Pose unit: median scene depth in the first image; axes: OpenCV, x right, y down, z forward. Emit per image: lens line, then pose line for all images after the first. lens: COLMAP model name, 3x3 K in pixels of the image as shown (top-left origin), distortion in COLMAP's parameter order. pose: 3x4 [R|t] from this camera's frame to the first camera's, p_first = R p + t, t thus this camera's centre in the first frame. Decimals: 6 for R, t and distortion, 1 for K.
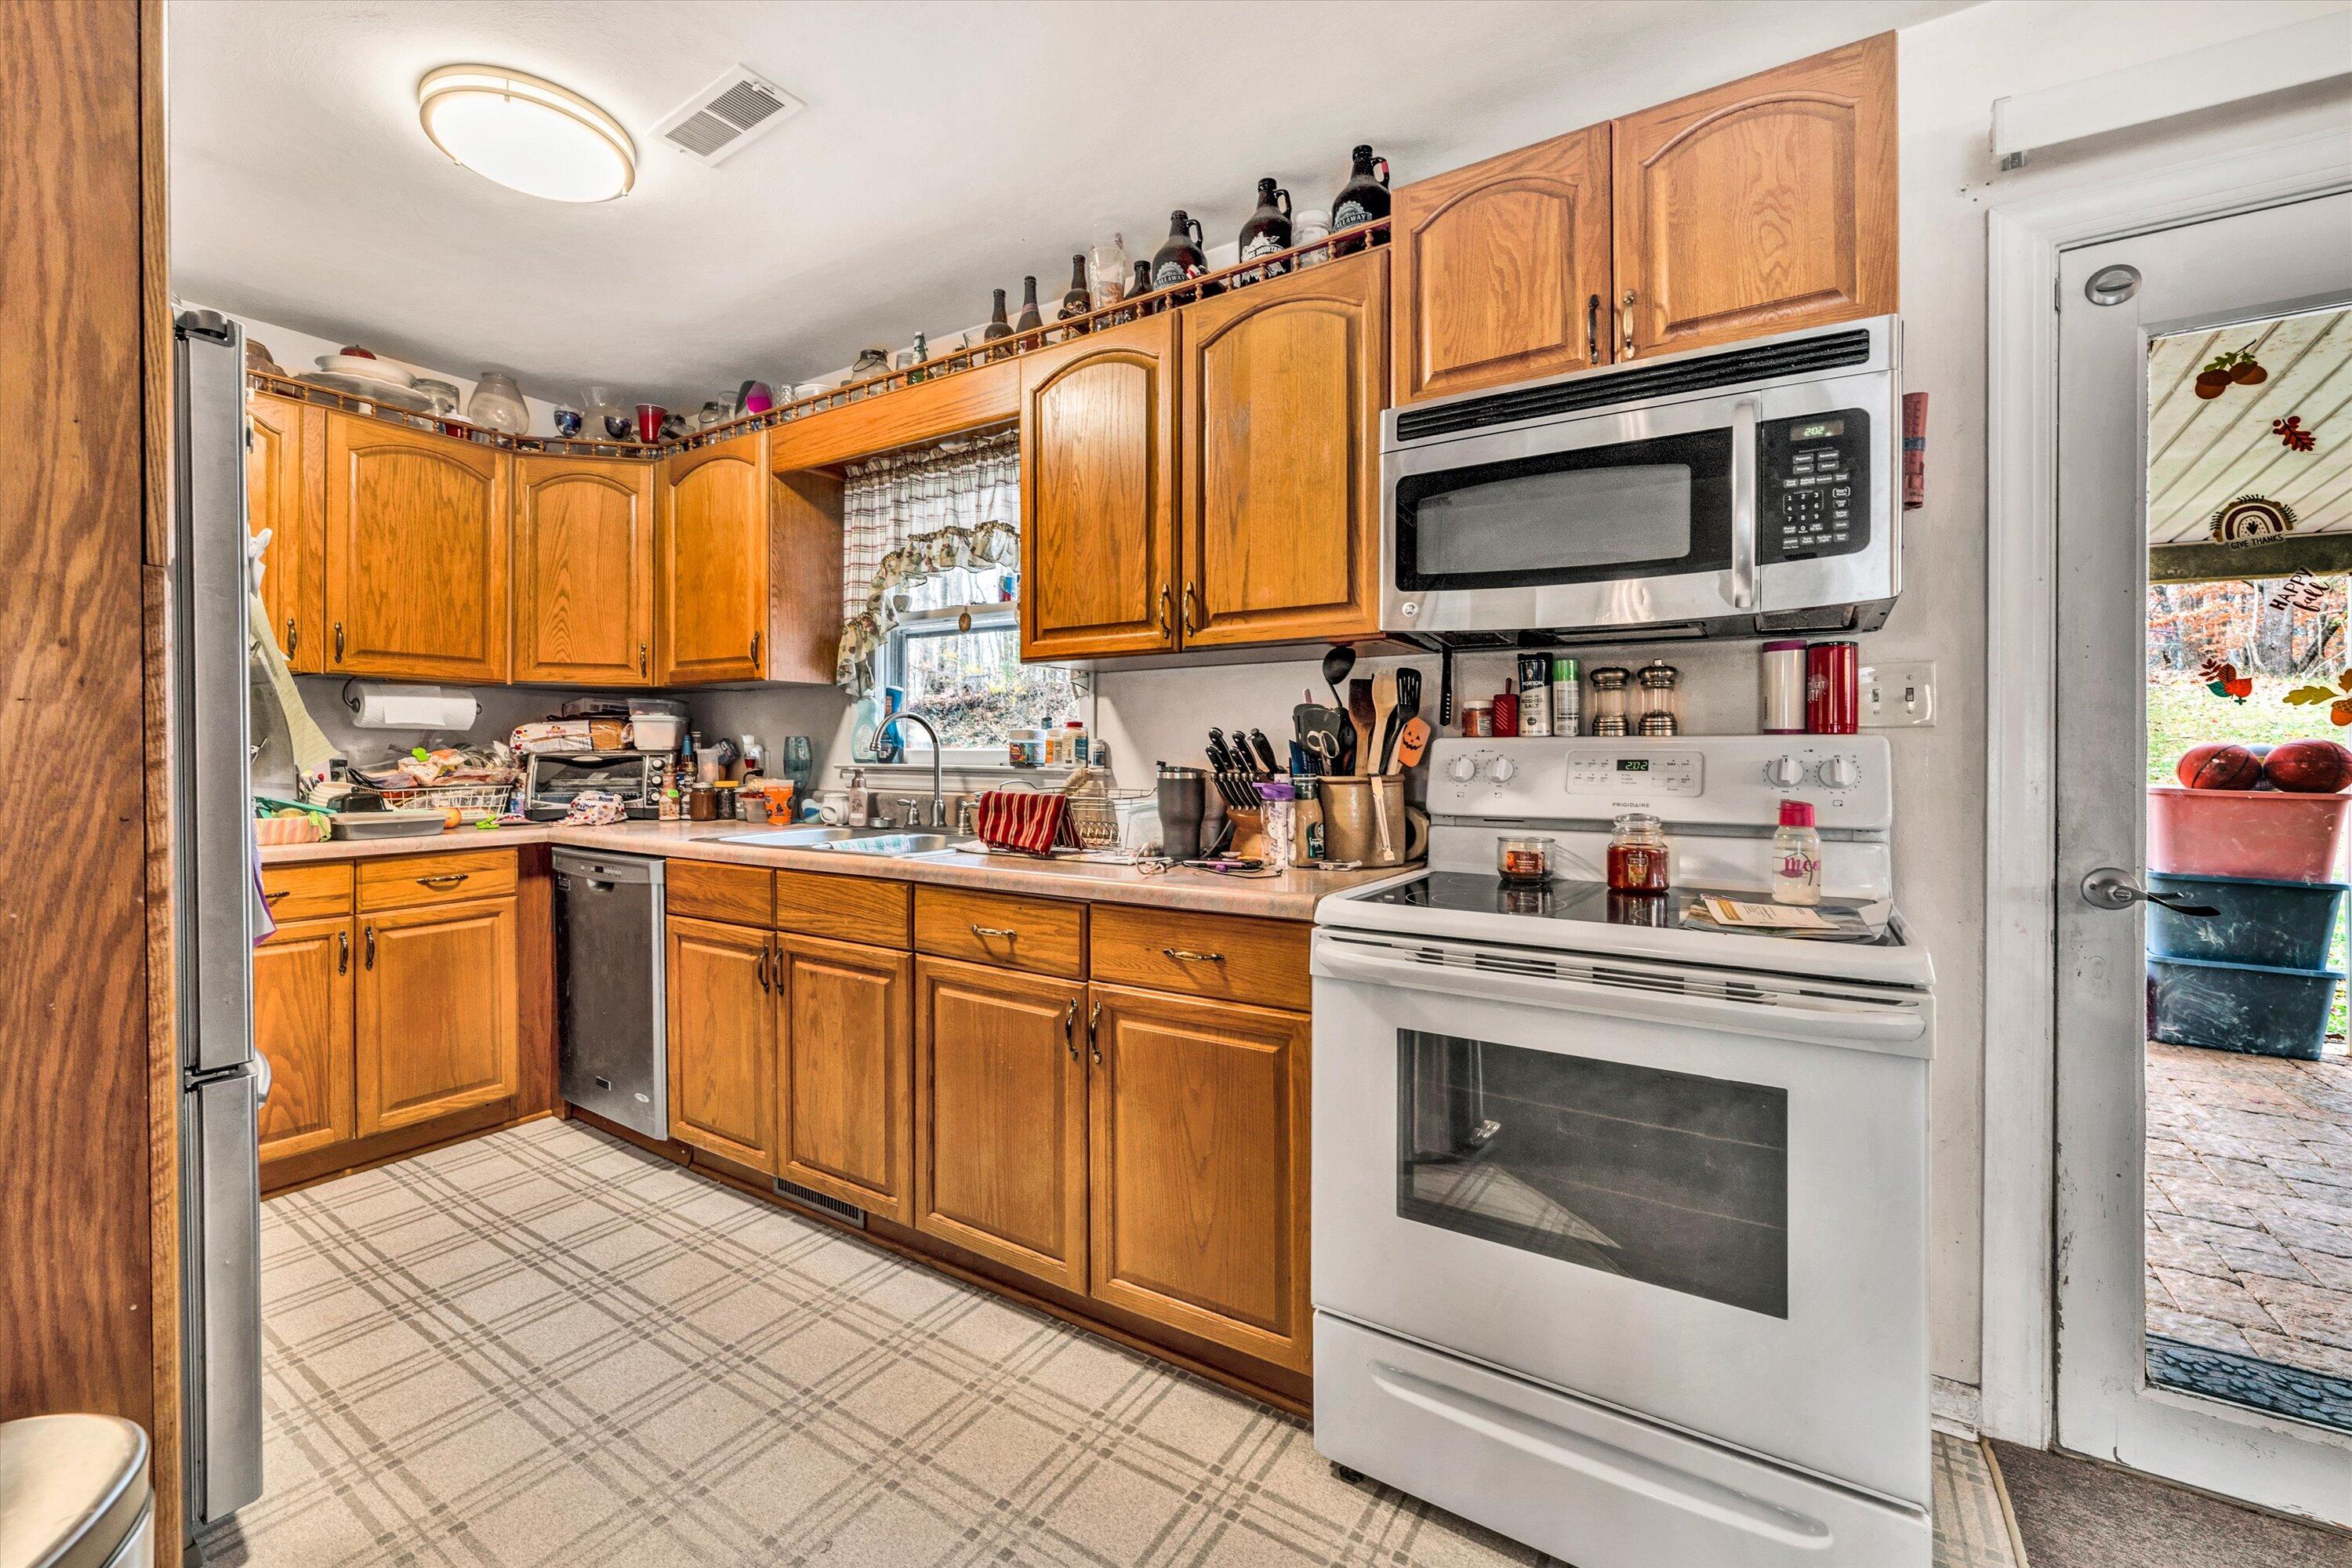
lens RADIAL K [[952.7, 0, 1176.0], [0, 952.7, 784.0], [0, 0, 1]] dist [-0.000948, 0.000280]
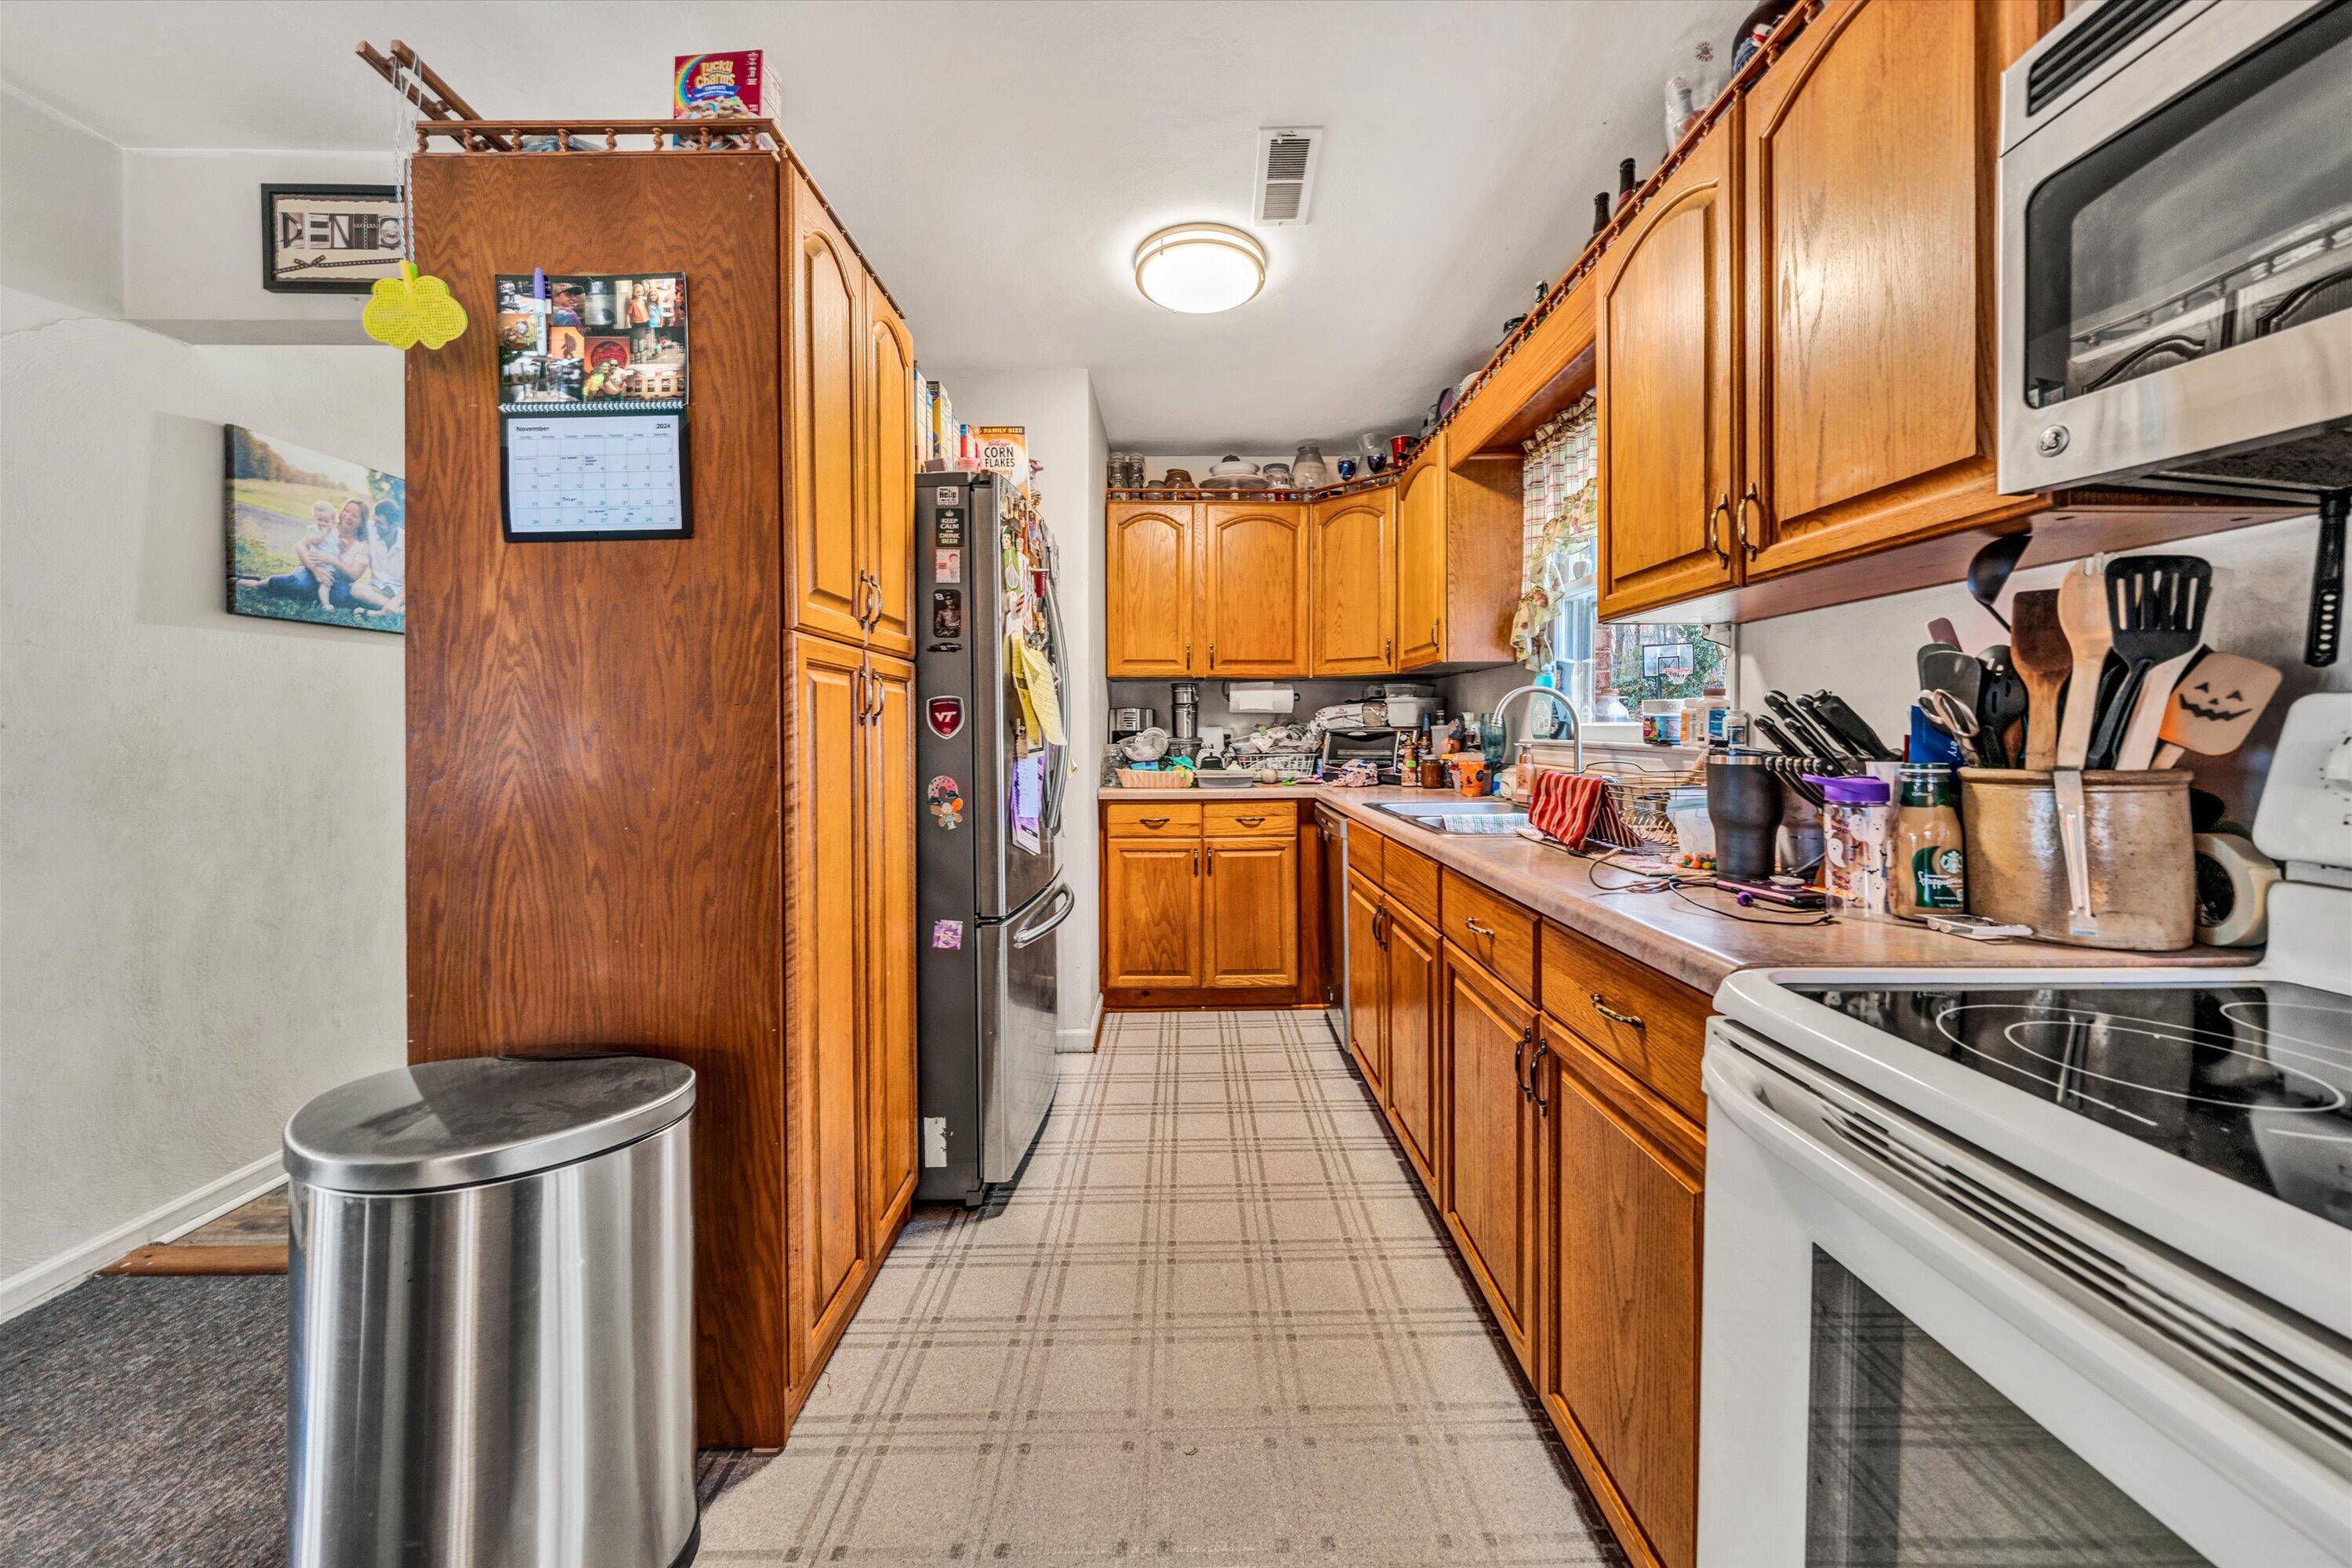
lens RADIAL K [[854.6, 0, 1213.1], [0, 854.6, 755.5], [0, 0, 1]] dist [-0.003604, -0.000351]
pose [[0.553505, 0.023140, -0.832524, 0.242069], [-0.023250, 0.999654, 0.012328, -0.008447], [0.832521, 0.012532, 0.553851, 0.249609]]
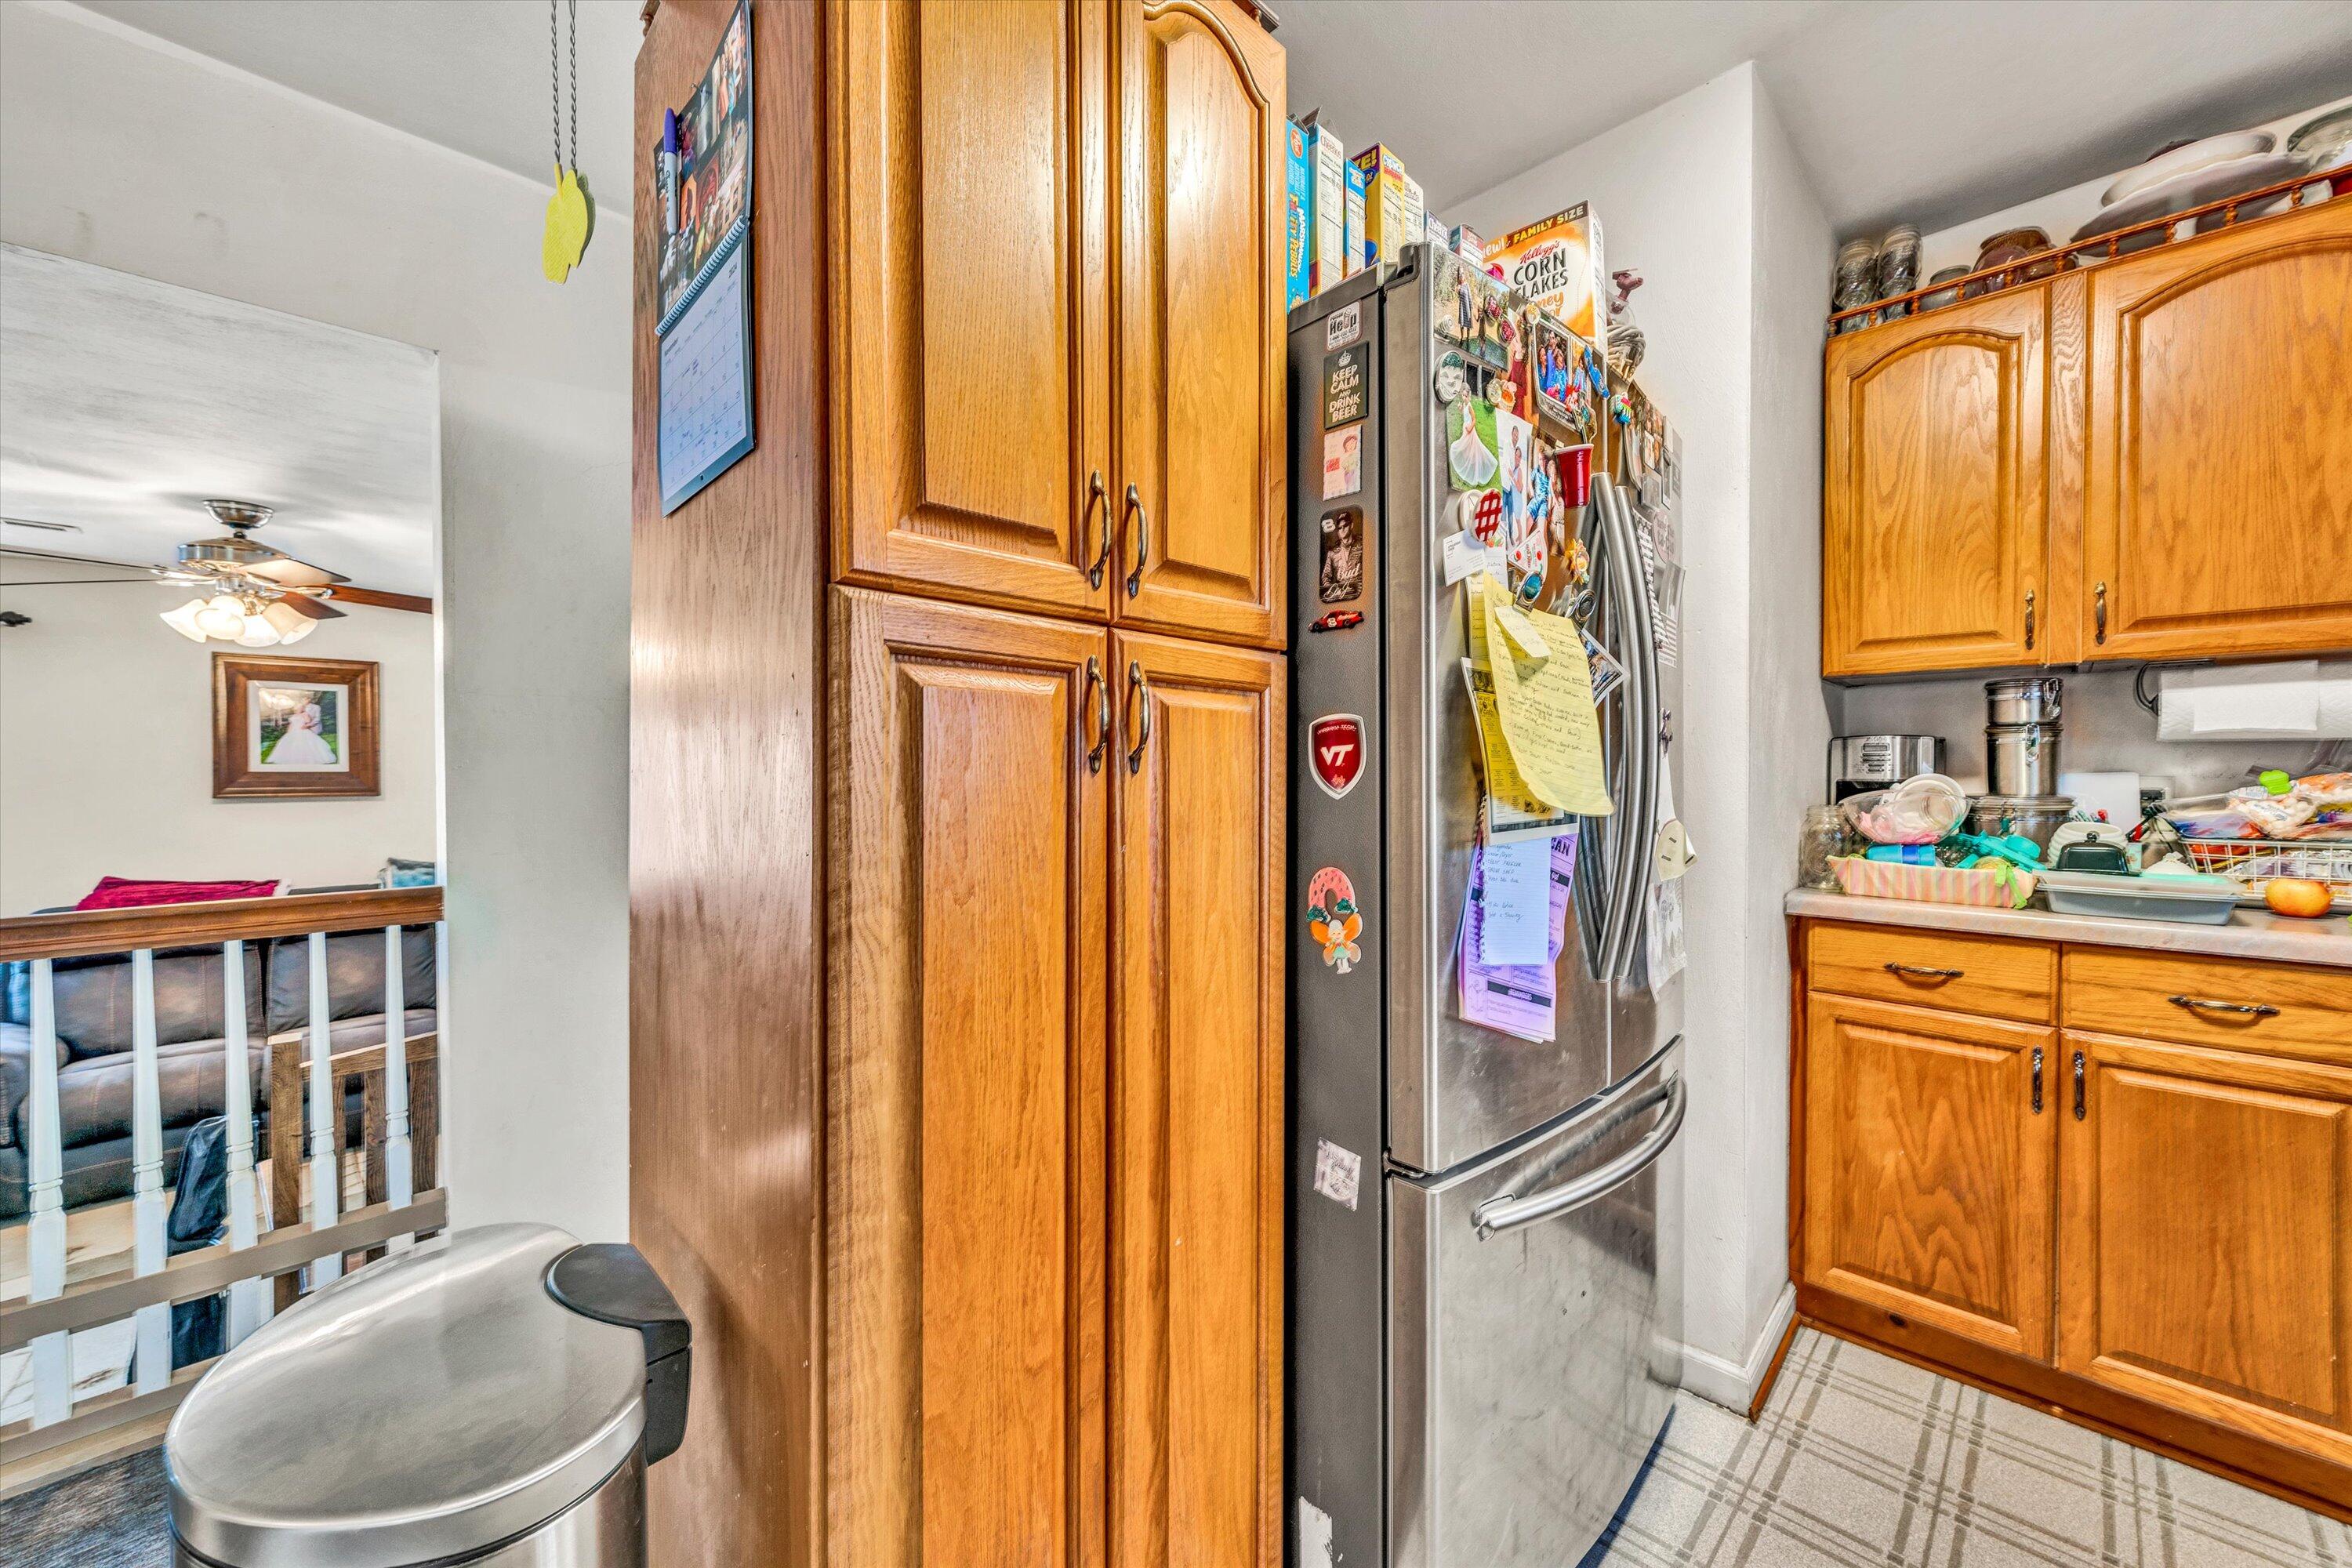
lens RADIAL K [[952.7, 0, 1176.0], [0, 952.7, 784.0], [0, 0, 1]] dist [-0.000948, 0.000280]
pose [[-0.214631, 0.011340, -0.976629, -0.089640], [-0.032331, 0.999302, 0.018708, -0.020913], [0.976160, 0.035591, -0.214115, 0.503619]]
